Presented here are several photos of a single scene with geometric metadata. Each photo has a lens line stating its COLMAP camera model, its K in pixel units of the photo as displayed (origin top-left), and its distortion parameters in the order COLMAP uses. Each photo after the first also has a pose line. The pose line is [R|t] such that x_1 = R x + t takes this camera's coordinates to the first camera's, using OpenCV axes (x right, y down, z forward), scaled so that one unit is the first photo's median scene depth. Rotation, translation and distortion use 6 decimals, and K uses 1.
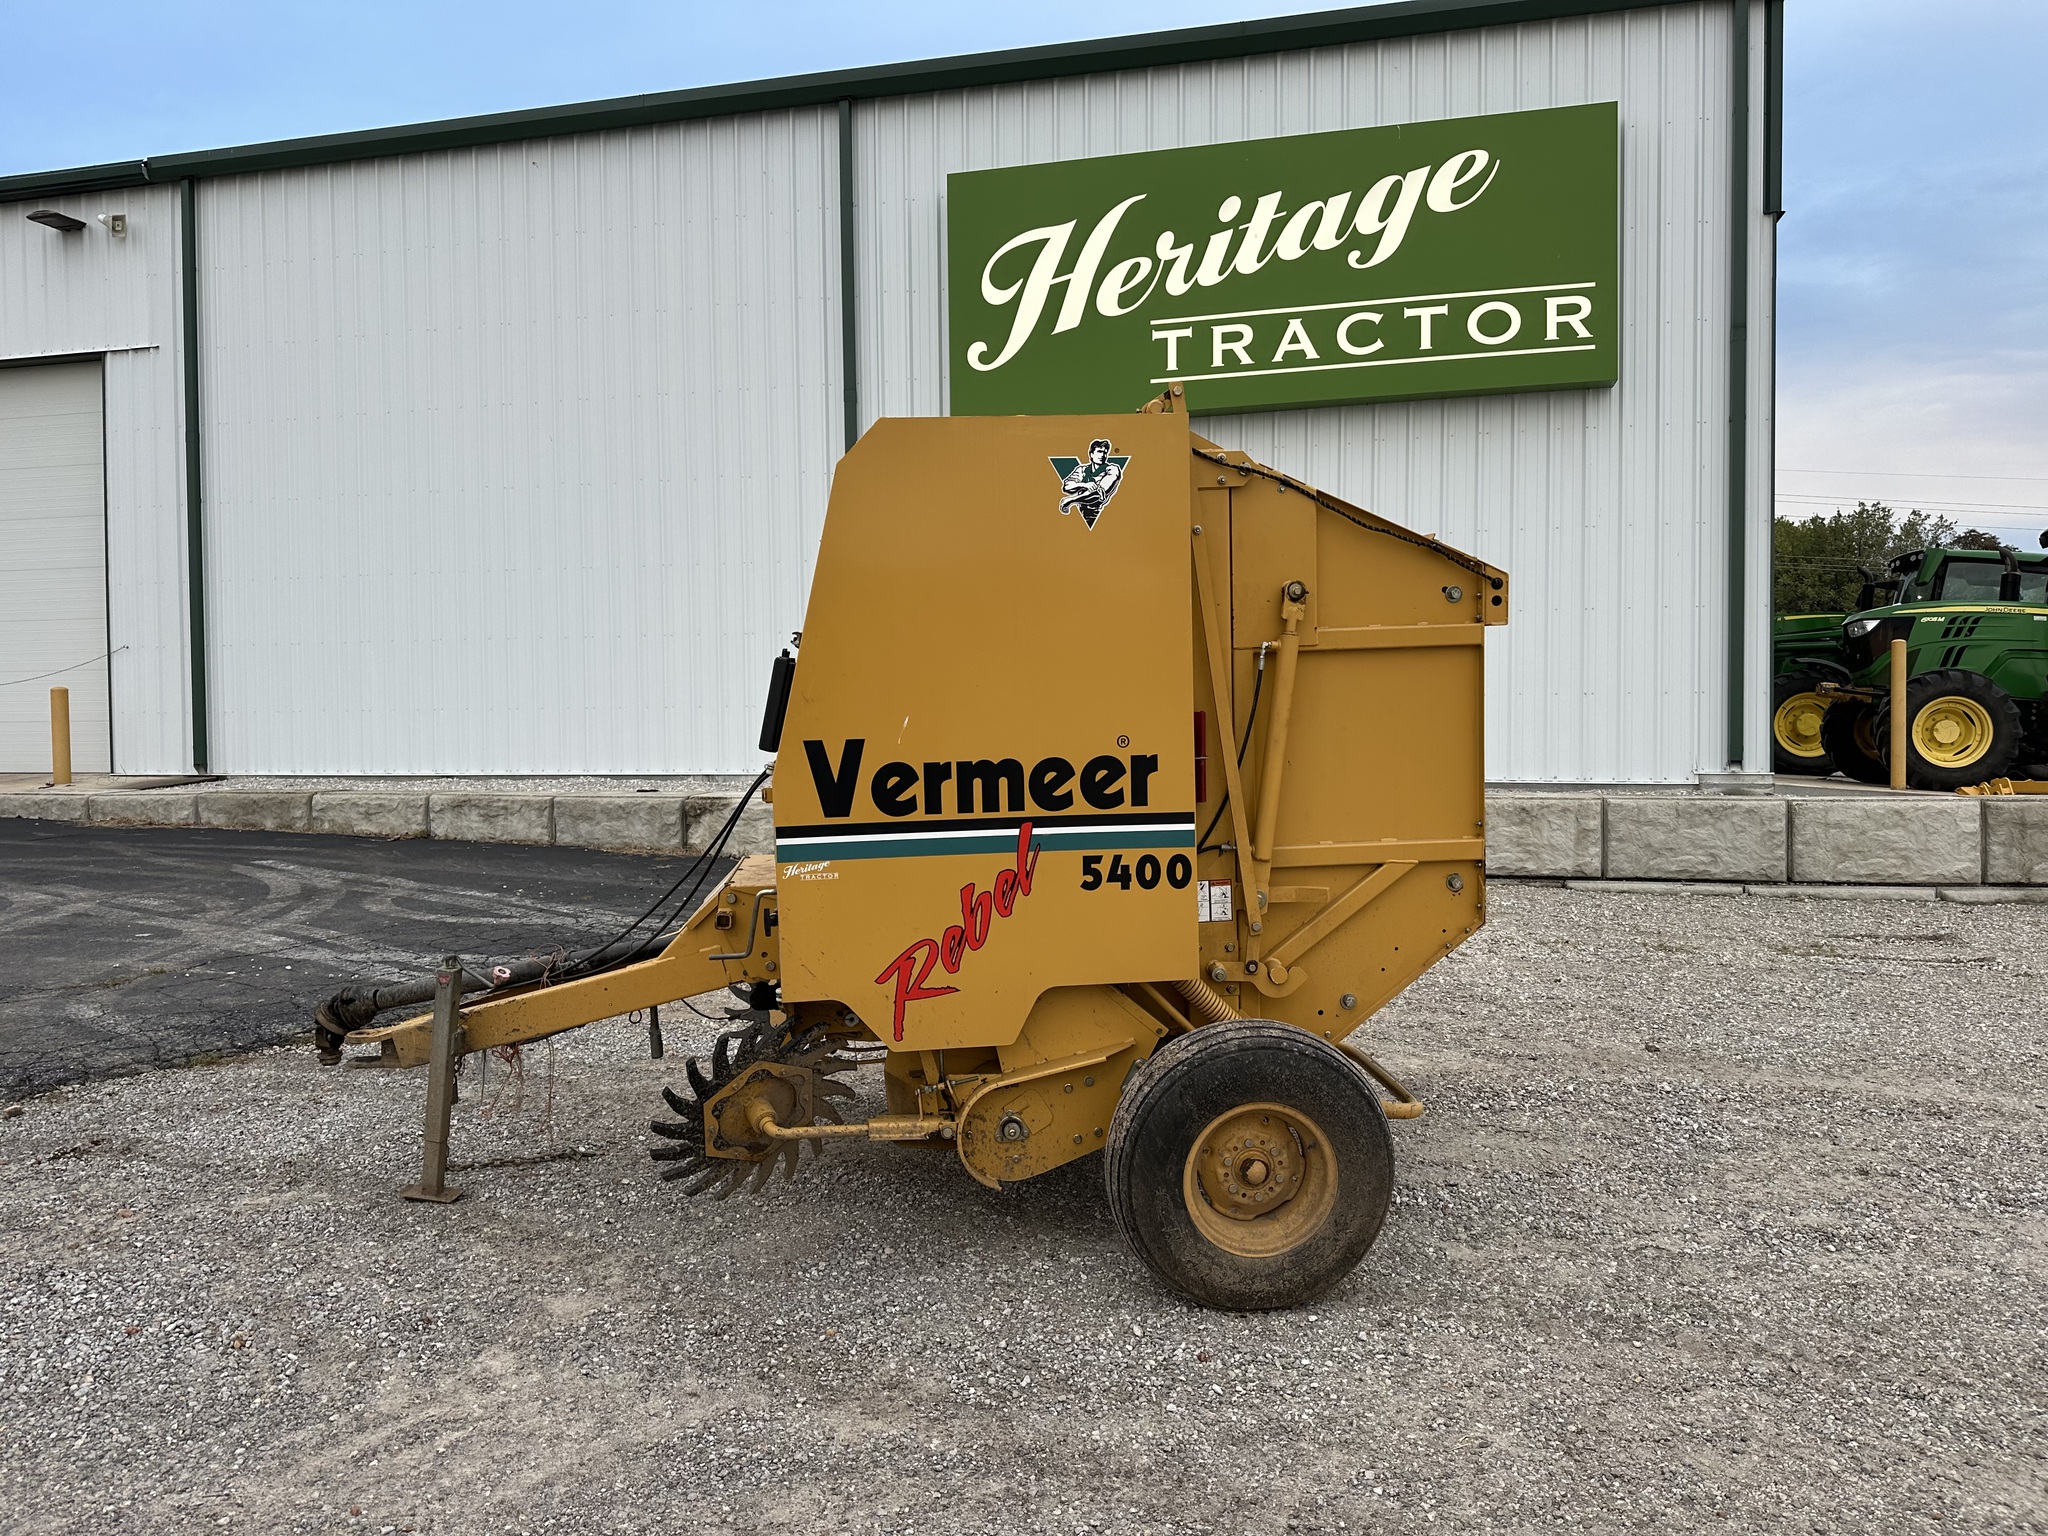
lens RADIAL K [[1432.4, 0, 1039.4], [0, 1432.4, 762.4], [0, 0, 1]] dist [0.108620, -0.169137]
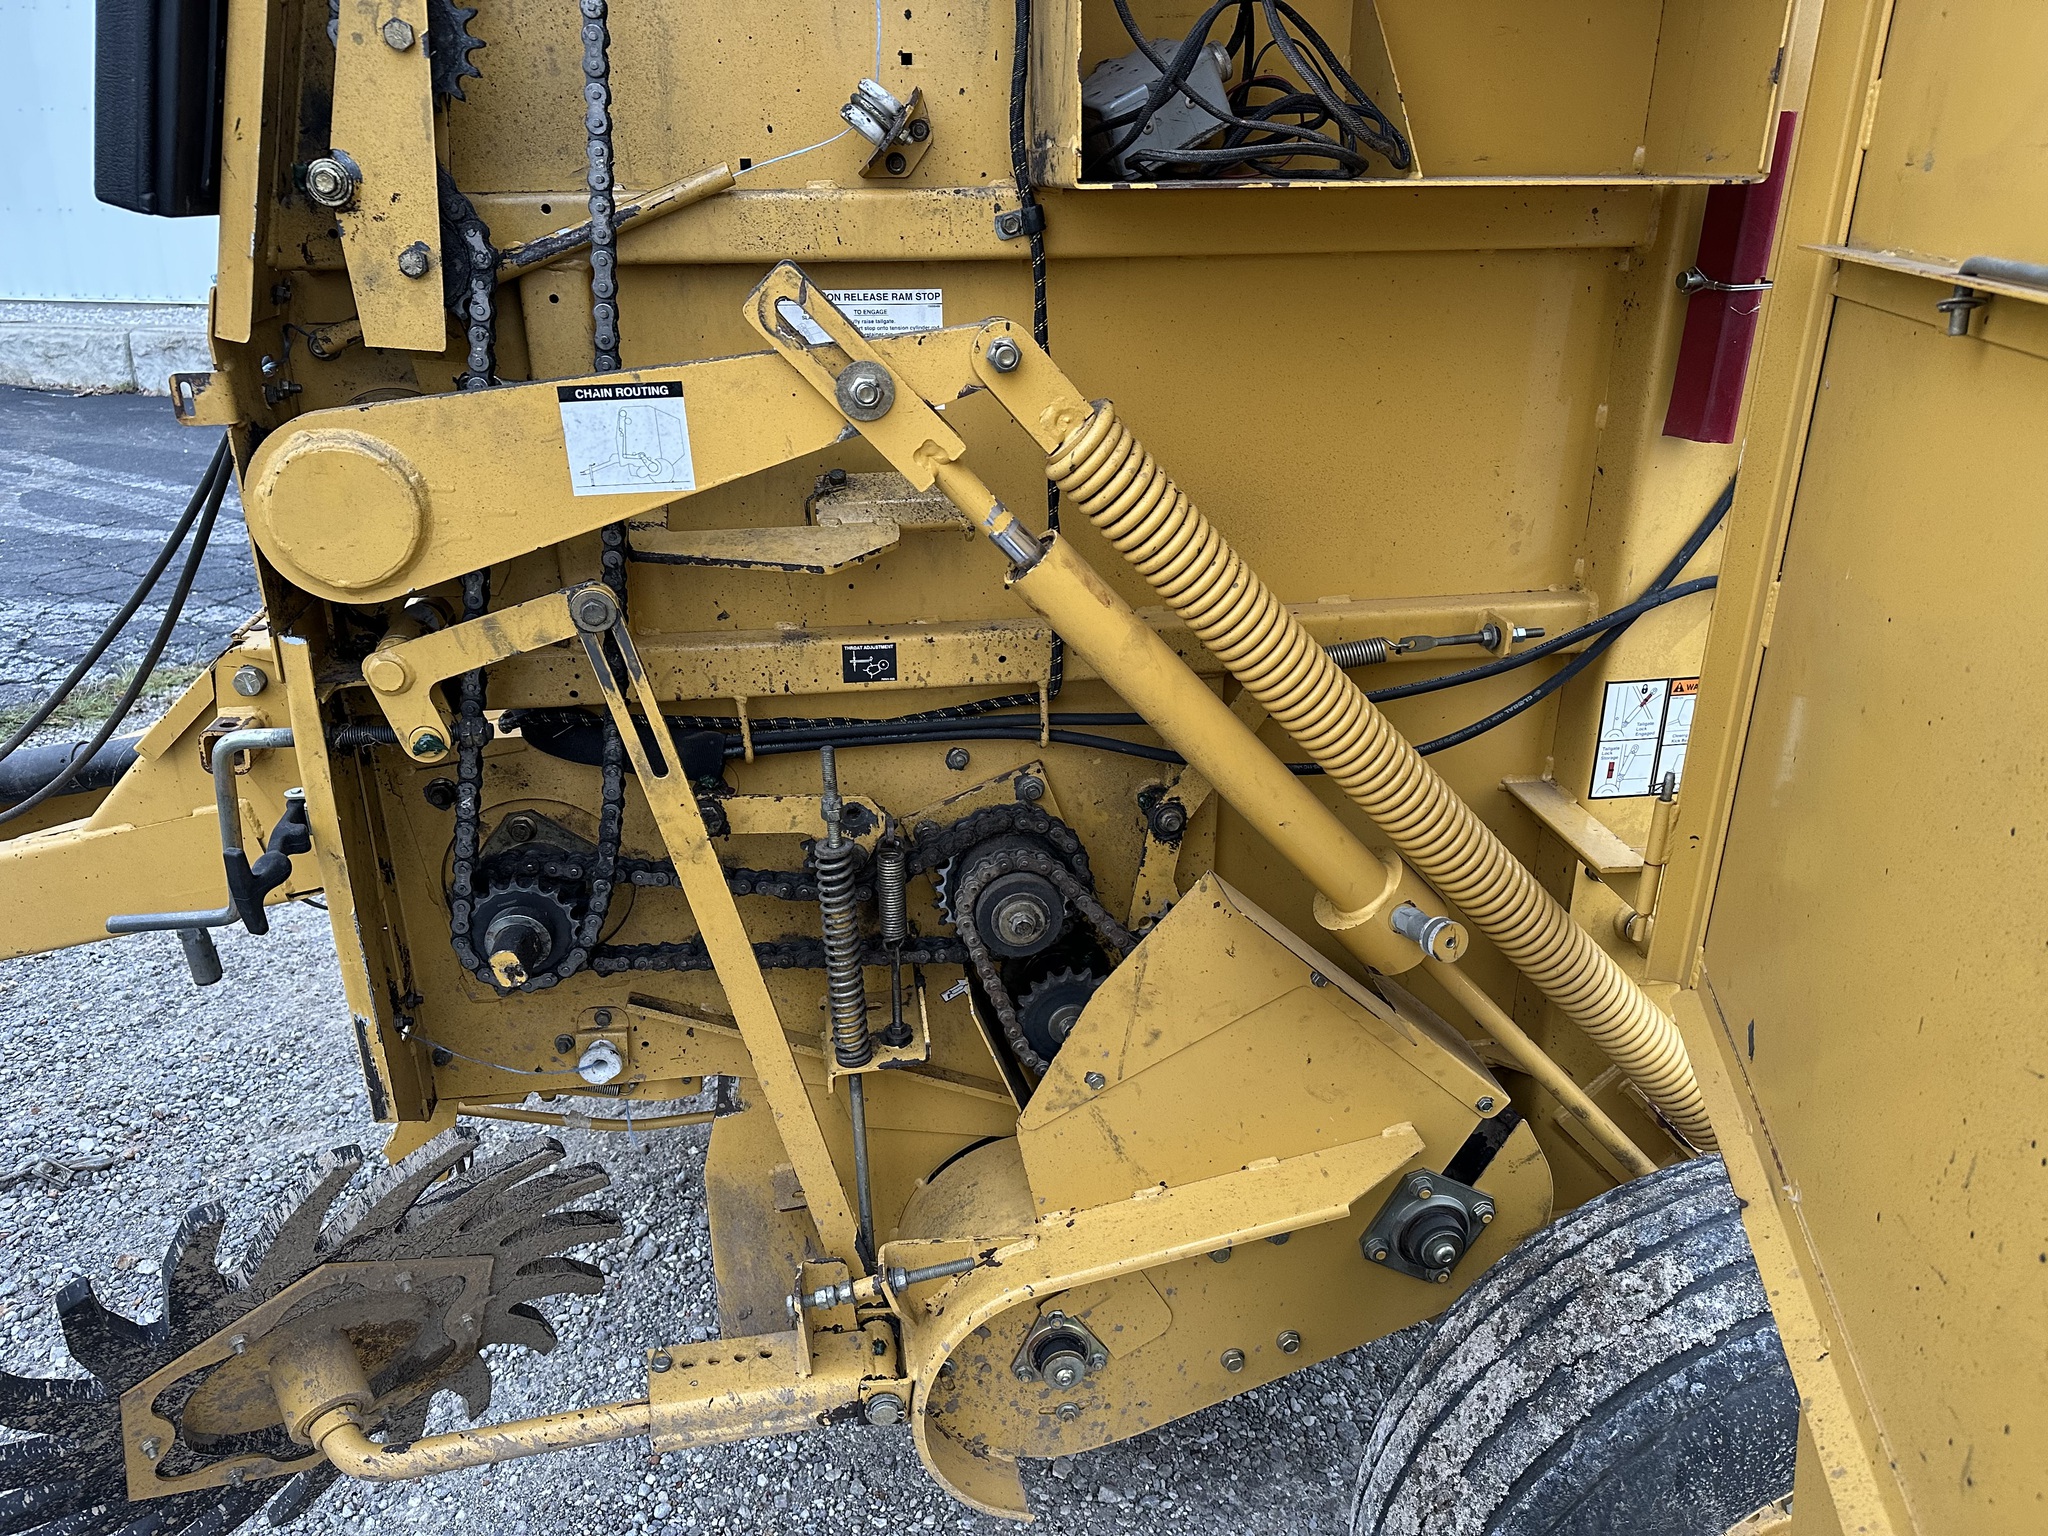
lens RADIAL K [[1427.4, 0, 1019.0], [0, 1427.4, 764.7], [0, 0, 1]] dist [0.088238, -0.117116]
pose [[0.998658, 0.010552, 0.050707, -0.046858], [-0.025260, 0.953925, 0.298981, 0.004324], [-0.045216, -0.299861, 0.952911, 0.657270]]
